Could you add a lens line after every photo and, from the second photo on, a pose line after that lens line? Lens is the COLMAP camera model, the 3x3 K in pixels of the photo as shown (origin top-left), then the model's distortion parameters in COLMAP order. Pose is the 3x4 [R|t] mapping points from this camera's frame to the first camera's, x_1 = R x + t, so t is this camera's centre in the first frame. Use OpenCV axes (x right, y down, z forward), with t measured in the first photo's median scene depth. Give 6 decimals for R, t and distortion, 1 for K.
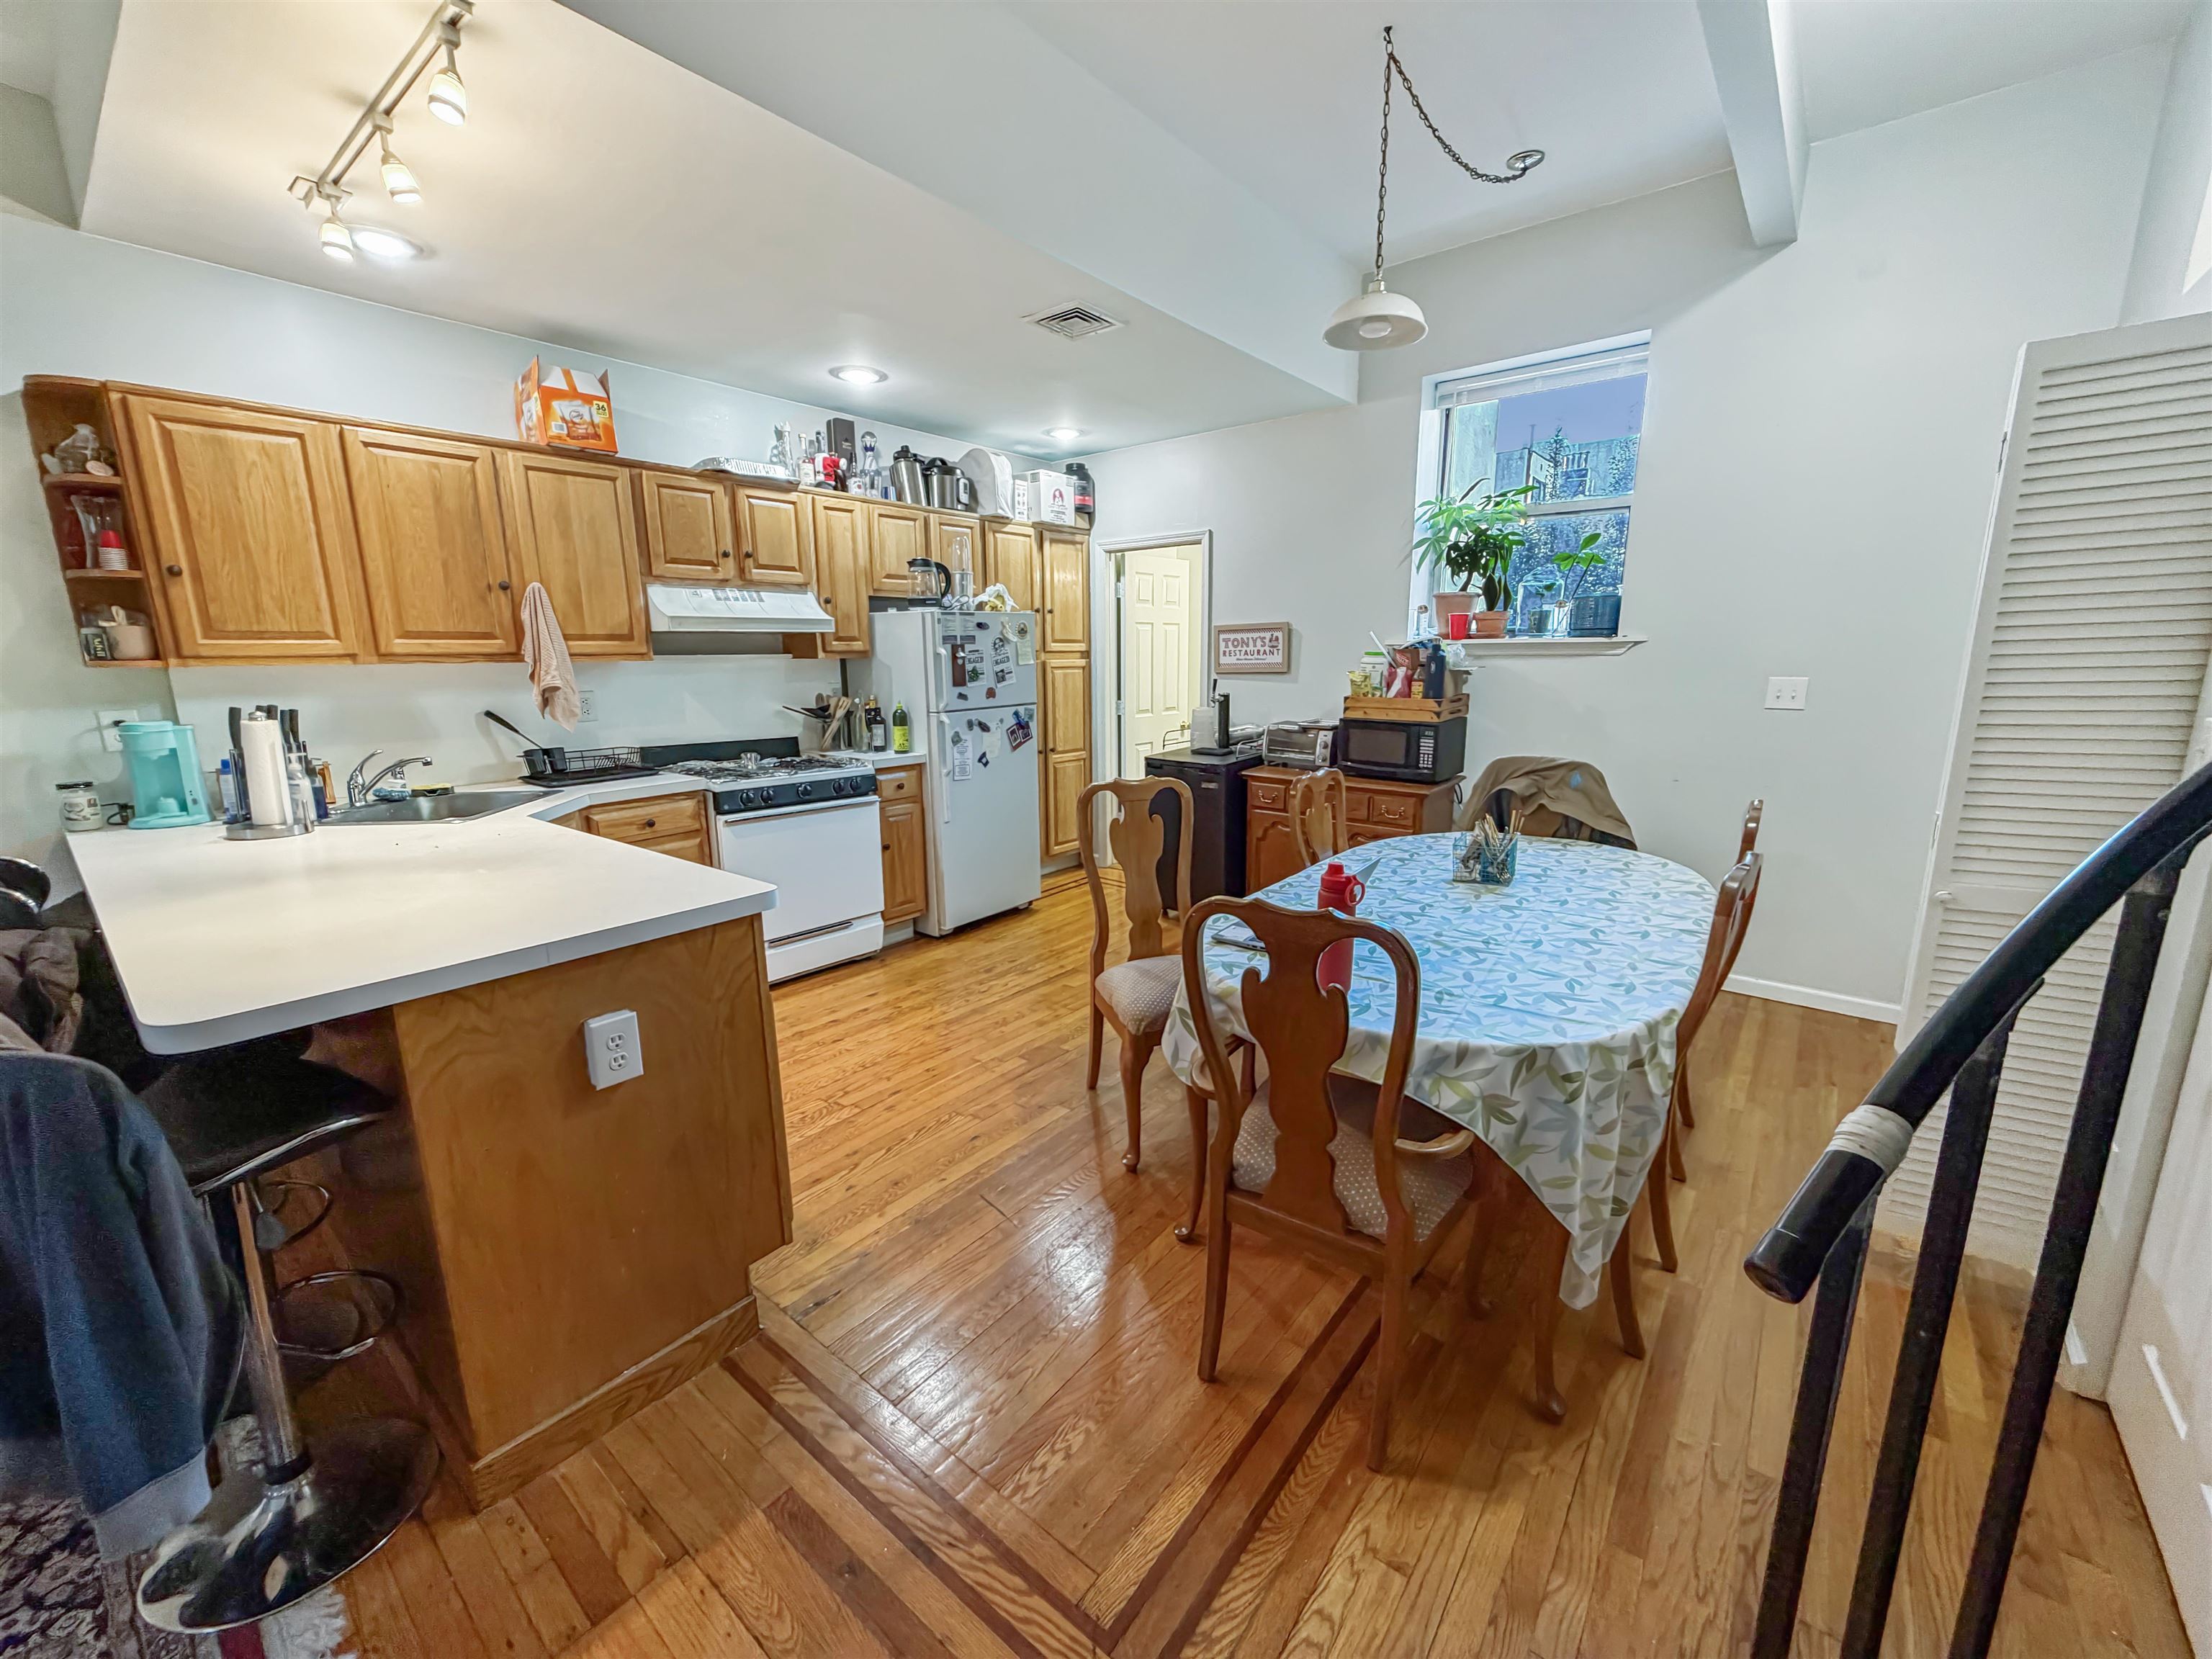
lens RADIAL K [[890.1, 0, 1110.4], [0, 890.1, 827.9], [0, 0, 1]] dist [0.003149, -0.002349]
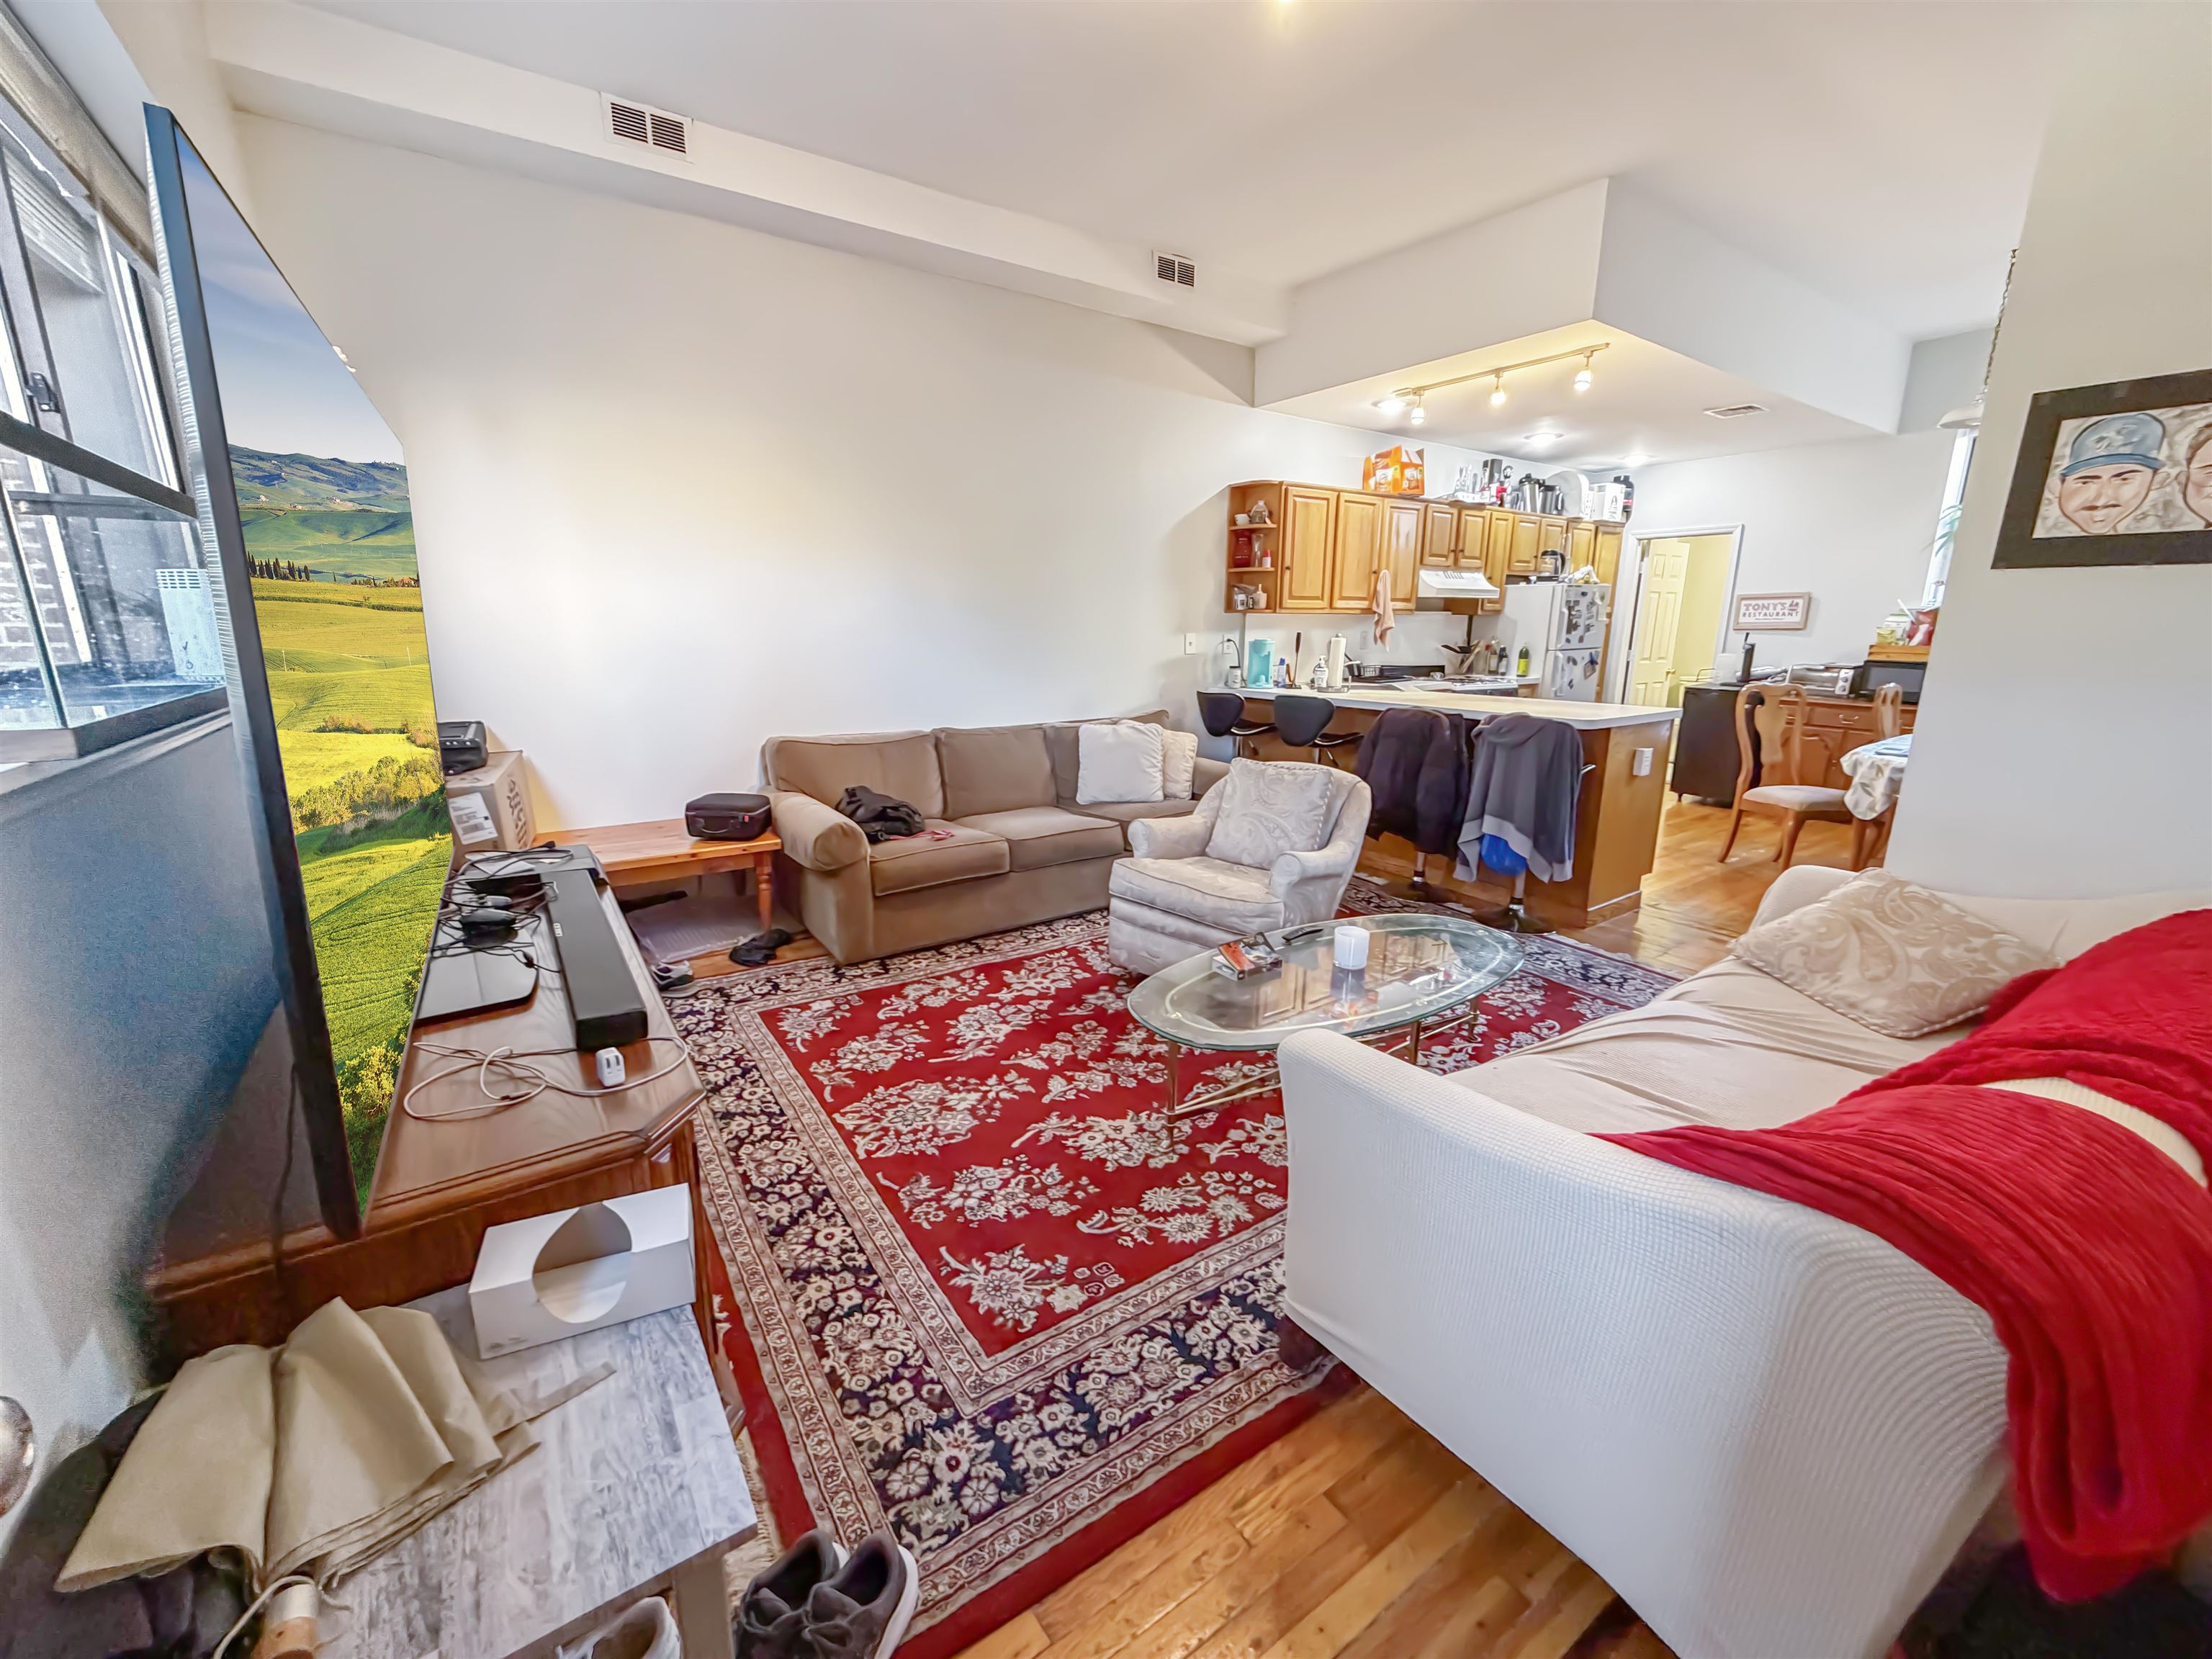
lens RADIAL K [[890.1, 0, 1087.0], [0, 890.1, 824.5], [0, 0, 1]] dist [0.003149, -0.002349]
pose [[0.960717, 0.072790, -0.267816, -0.517769], [-0.064041, 0.997093, 0.041273, 0.154222], [0.270041, -0.022501, 0.962586, -0.689787]]
